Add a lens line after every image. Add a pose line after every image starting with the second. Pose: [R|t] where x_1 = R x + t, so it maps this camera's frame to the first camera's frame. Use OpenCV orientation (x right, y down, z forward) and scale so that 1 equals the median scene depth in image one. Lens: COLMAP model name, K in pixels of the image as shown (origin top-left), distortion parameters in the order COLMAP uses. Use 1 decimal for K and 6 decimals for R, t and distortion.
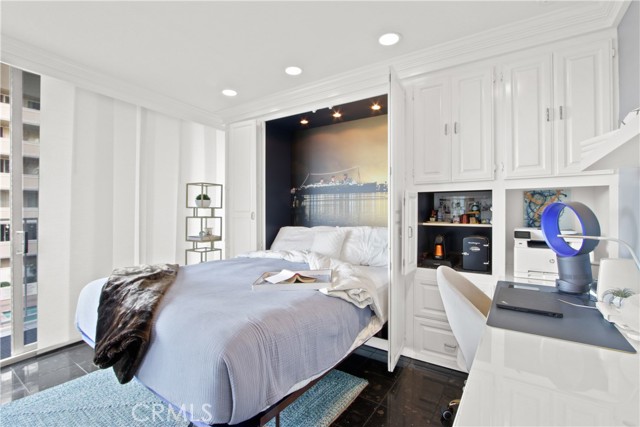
lens RADIAL K [[292.9, 0, 318.4], [0, 292.9, 212.6], [0, 0, 1]] dist [-0.020064, 0.003414]
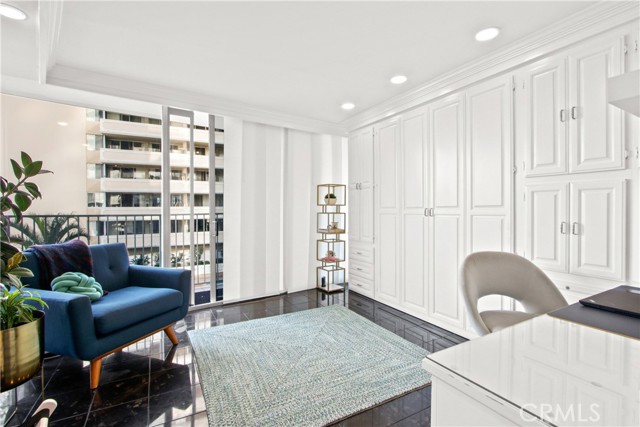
lens RADIAL K [[292.9, 0, 314.8], [0, 292.9, 209.7], [0, 0, 1]] dist [-0.020064, 0.003414]
pose [[0.891681, -0.004711, -0.452640, 0.087751], [0.004971, 0.999987, -0.000614, 0.002414], [0.452637, -0.001703, 0.891693, -0.088031]]
